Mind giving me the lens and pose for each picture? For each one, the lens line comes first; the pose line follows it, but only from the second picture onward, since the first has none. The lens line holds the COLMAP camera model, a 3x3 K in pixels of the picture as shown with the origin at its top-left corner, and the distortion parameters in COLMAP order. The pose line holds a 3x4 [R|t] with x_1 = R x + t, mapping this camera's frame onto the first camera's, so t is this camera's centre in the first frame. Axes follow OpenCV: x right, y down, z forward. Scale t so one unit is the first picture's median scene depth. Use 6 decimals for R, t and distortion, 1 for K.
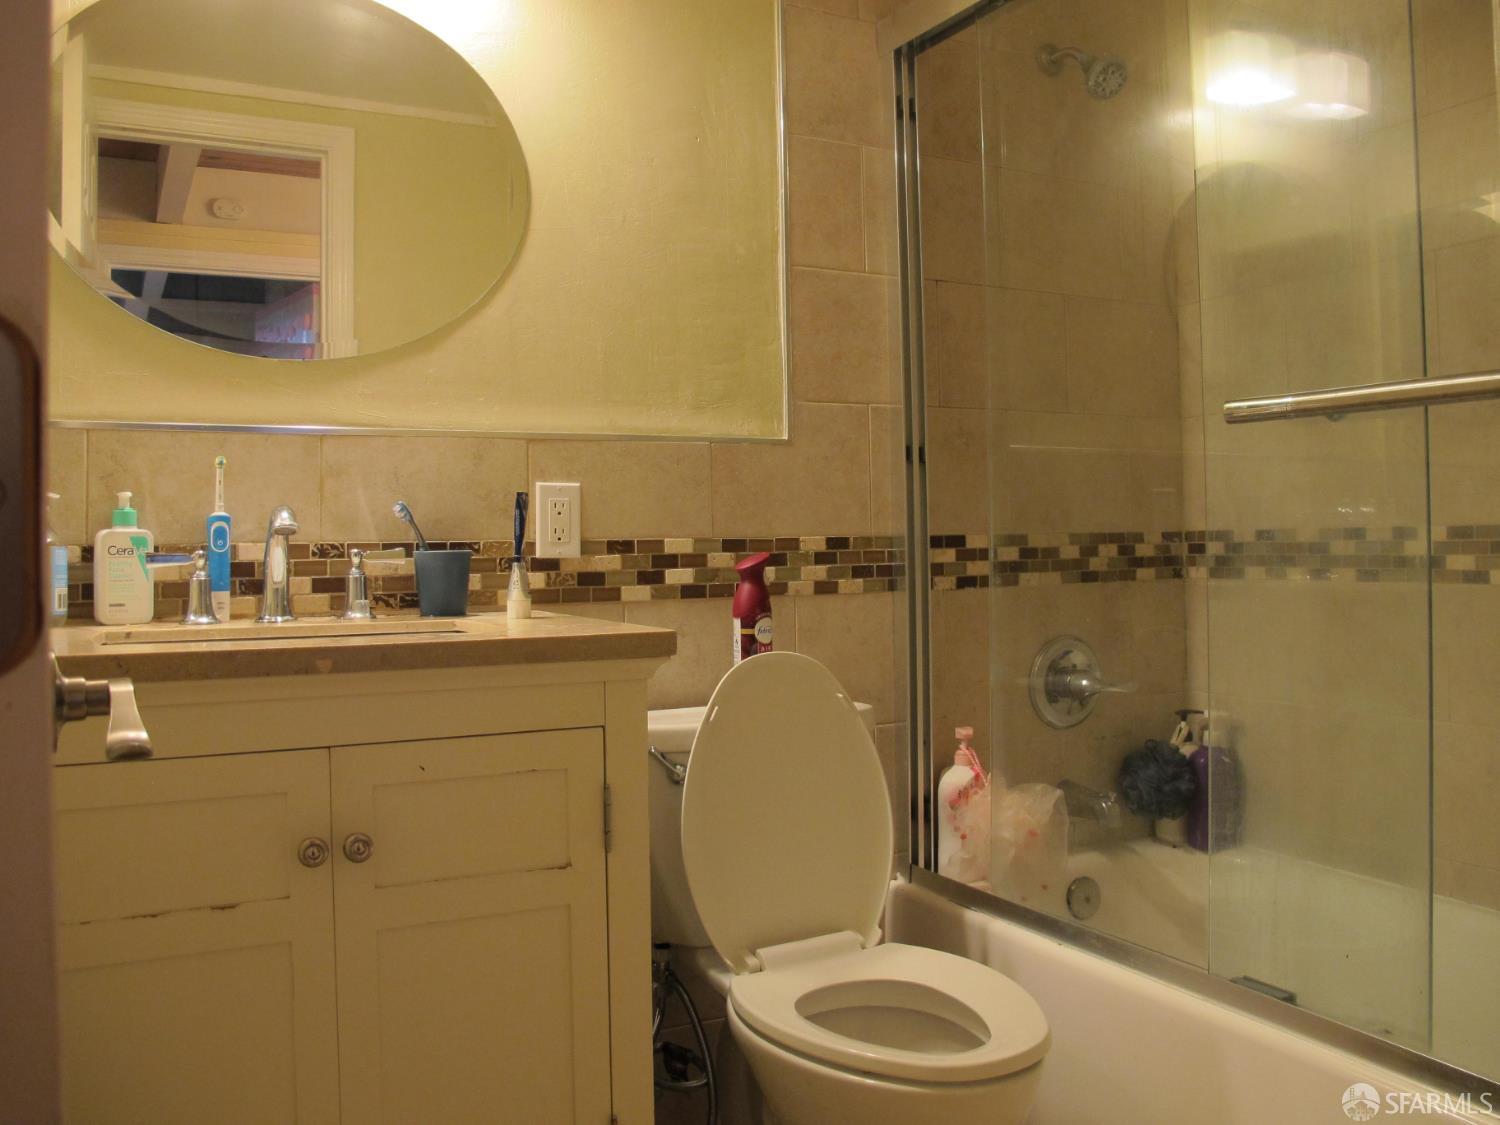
lens RADIAL K [[1273.6, 0, 752.2], [0, 1273.6, 512.4], [0, 0, 1]] dist [-0.150918, 0.114157]
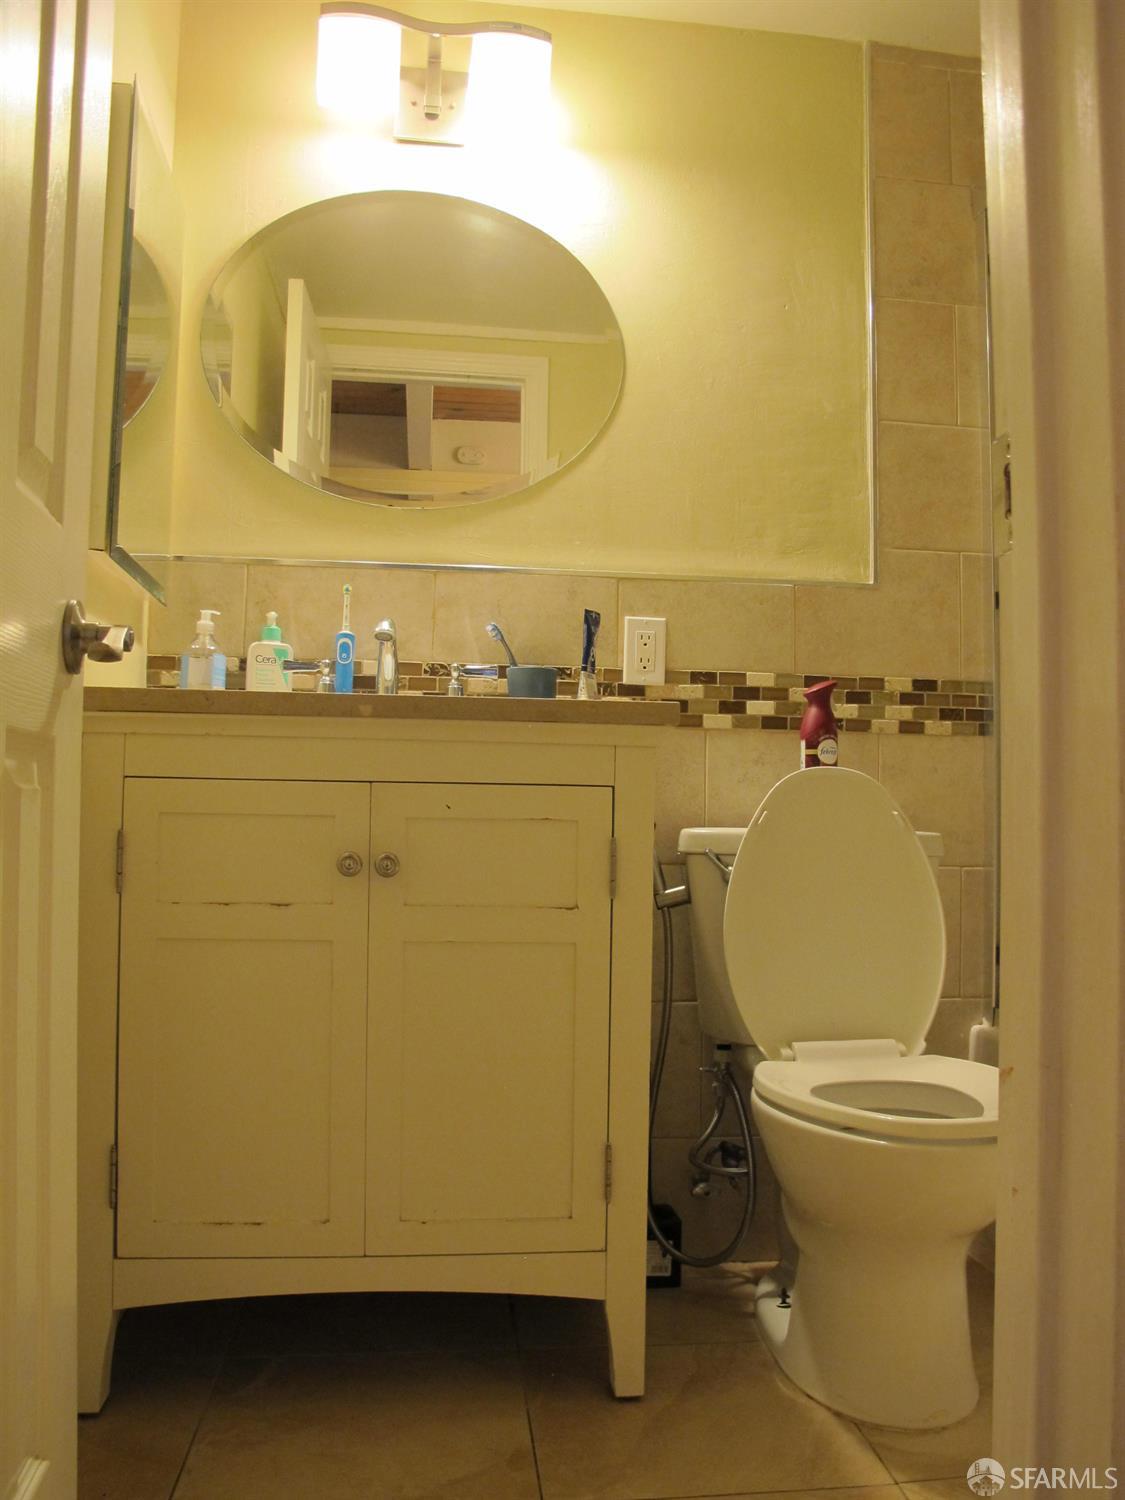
lens RADIAL K [[1273.6, 0, 601.4], [0, 1273.6, 752.9], [0, 0, 1]] dist [-0.150918, 0.114157]
pose [[0.940597, 0.011231, -0.339339, 0.183361], [-0.021345, 0.999432, -0.026088, 0.121249], [0.338853, 0.031781, 0.940302, -0.047645]]
